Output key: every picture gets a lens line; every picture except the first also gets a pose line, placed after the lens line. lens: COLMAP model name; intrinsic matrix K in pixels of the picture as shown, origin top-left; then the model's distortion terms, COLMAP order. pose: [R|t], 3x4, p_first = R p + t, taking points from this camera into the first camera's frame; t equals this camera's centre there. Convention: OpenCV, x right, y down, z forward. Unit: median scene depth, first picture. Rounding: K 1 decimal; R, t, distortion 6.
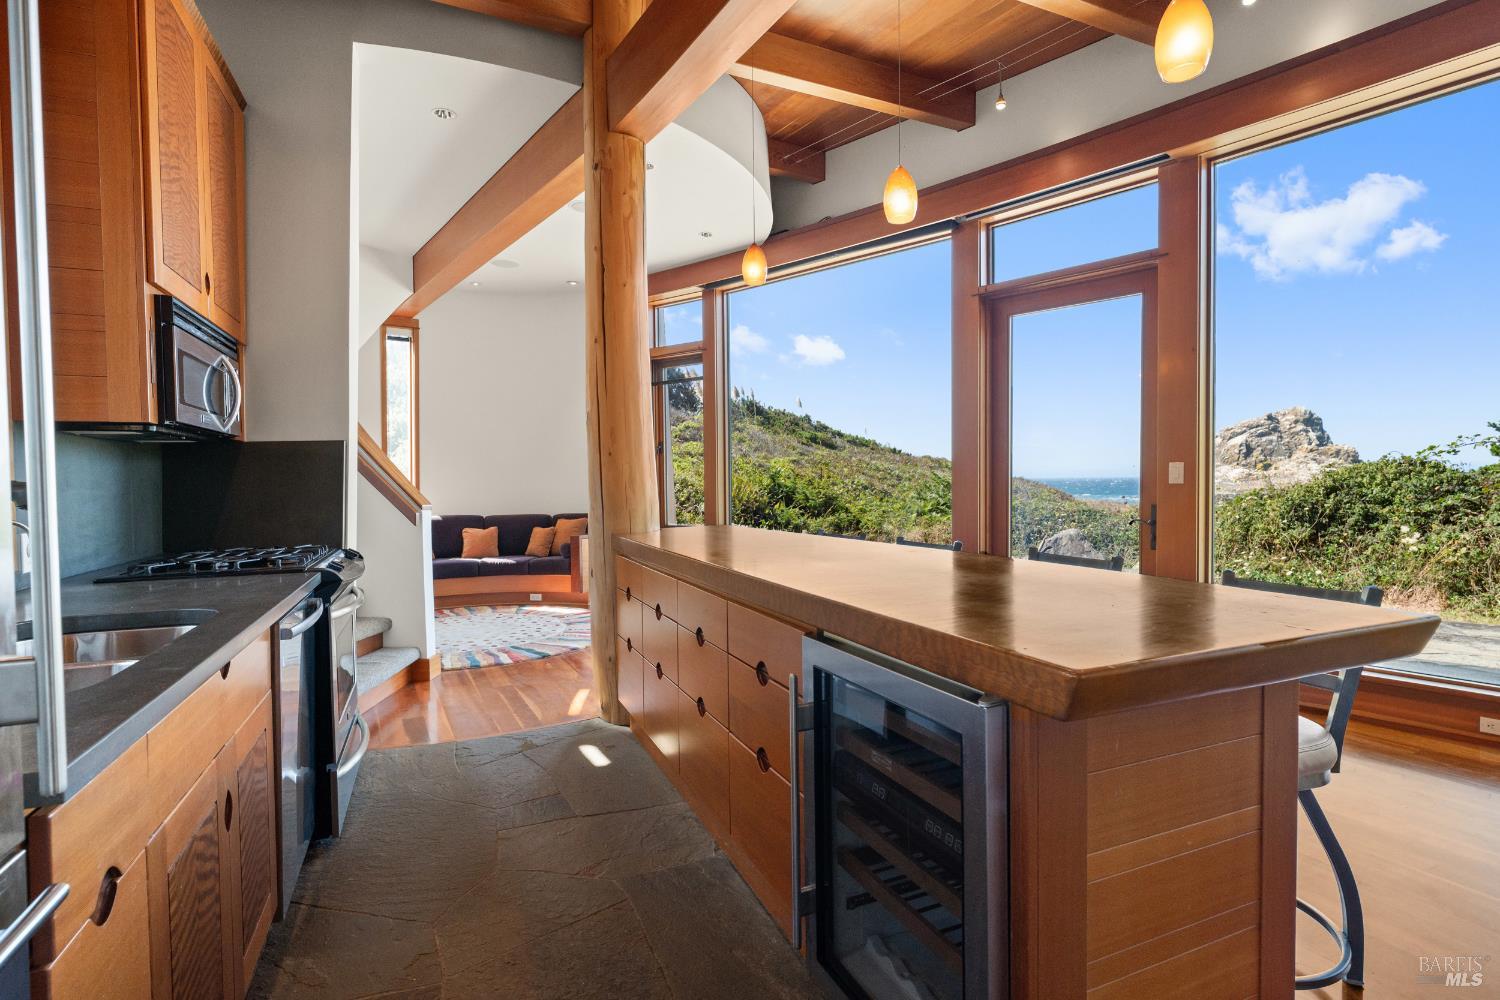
lens RADIAL K [[716.7, 0, 750.0], [0, 716.7, 500.0], [0, 0, 1]] dist [0.000656, 0.000028]
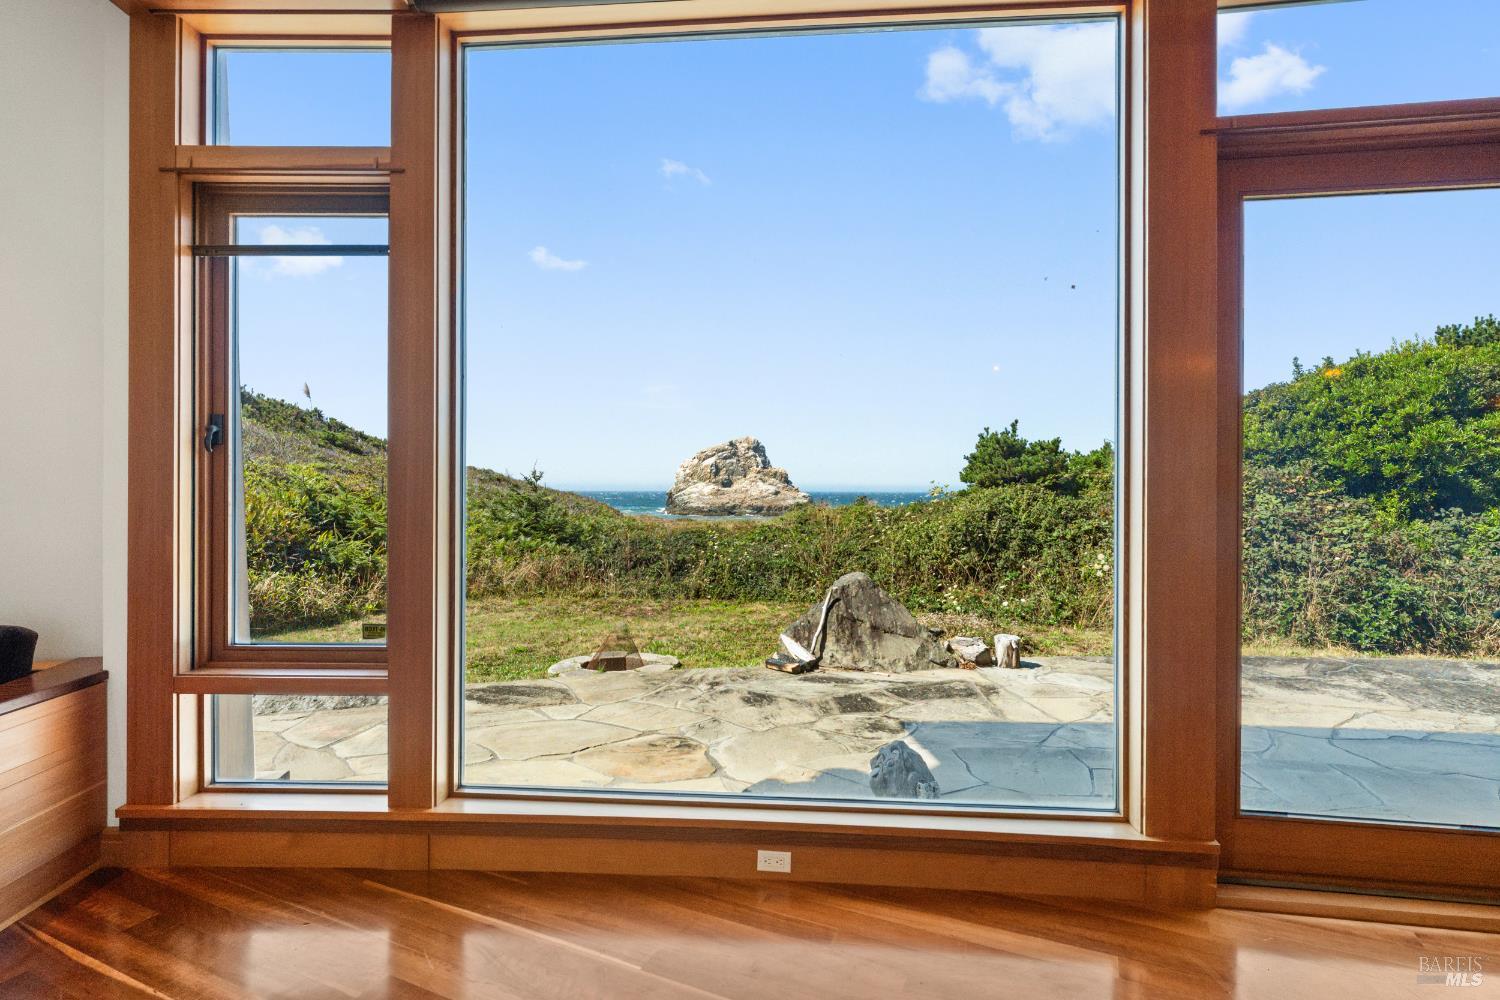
lens RADIAL K [[726.0, 0, 750.0], [0, 726.0, 500.0], [0, 0, 1]] dist [0.001401, 0.000189]
pose [[0.794620, 0.004669, 0.607090, -0.029033], [0.006110, 0.999858, -0.015688, -0.006613], [-0.607077, 0.016176, 0.794478, 0.116961]]
